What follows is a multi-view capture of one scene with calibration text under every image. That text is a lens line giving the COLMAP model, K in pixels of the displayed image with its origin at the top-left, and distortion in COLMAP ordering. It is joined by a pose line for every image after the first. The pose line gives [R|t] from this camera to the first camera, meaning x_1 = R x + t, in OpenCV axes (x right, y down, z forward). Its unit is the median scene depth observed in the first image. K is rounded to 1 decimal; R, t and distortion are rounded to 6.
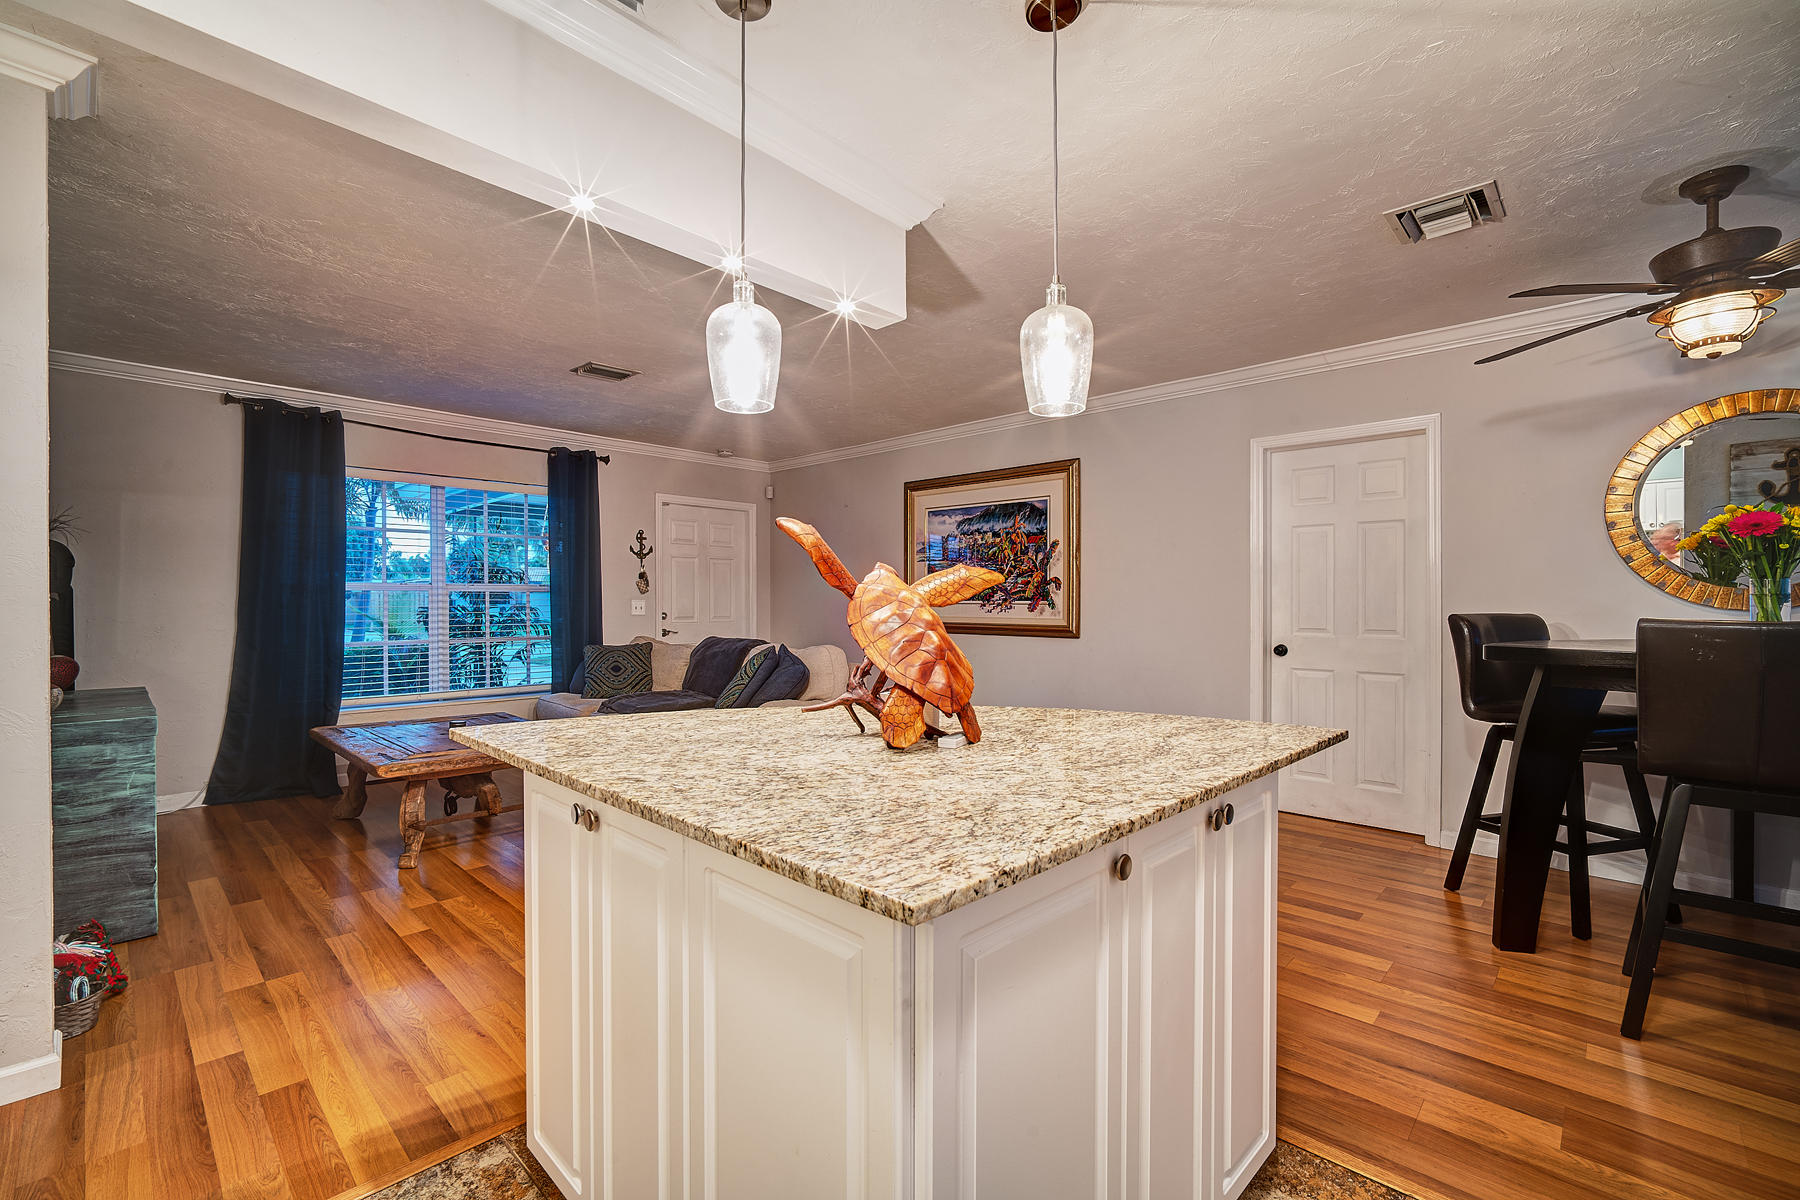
lens RADIAL K [[769.3, 0, 897.7], [0, 769.3, 603.5], [0, 0, 1]] dist [-0.017466, 0.001690]
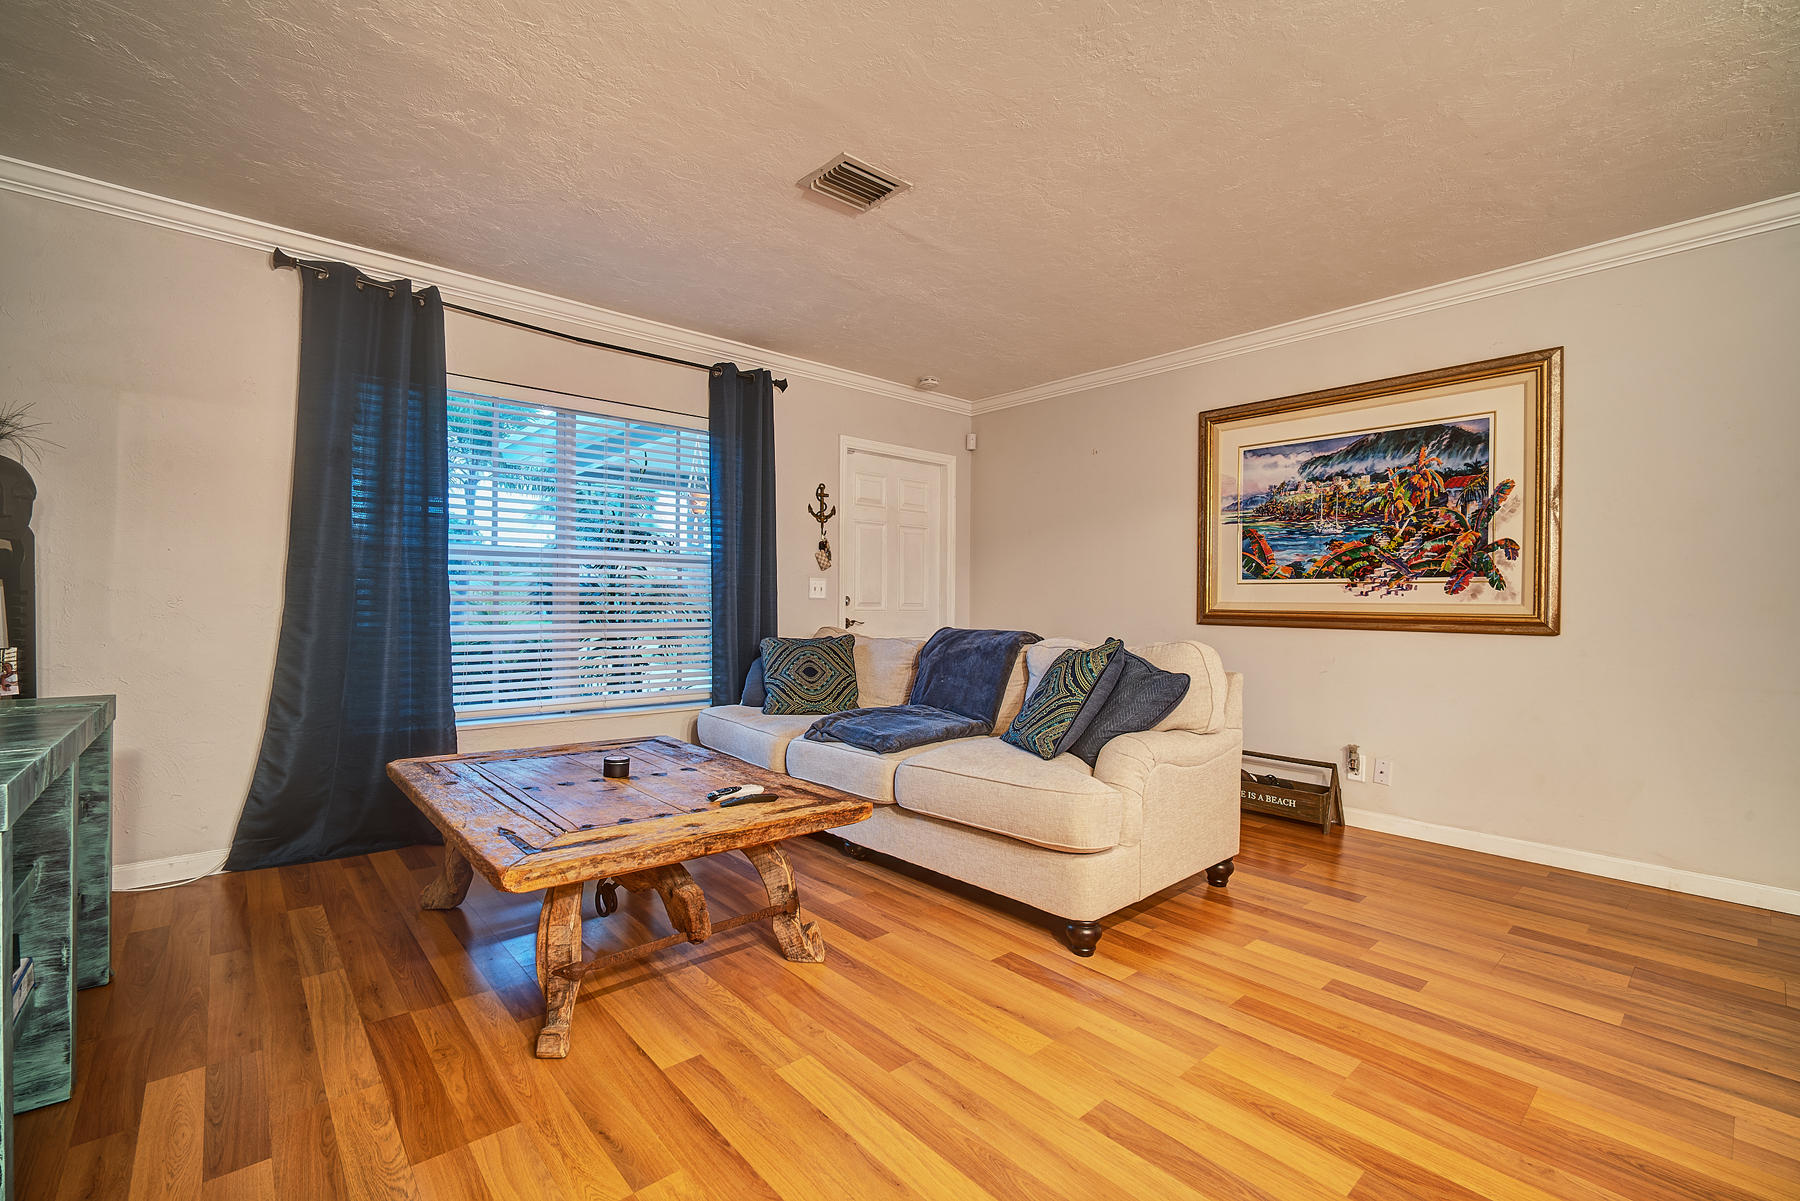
lens RADIAL K [[769.3, 0, 897.6], [0, 769.3, 603.2], [0, 0, 1]] dist [-0.017466, 0.001690]
pose [[0.995995, 0.008930, -0.088966, -0.227768], [-0.009141, 0.999956, -0.001964, 0.023553], [0.088945, 0.002769, 0.996033, 0.313730]]
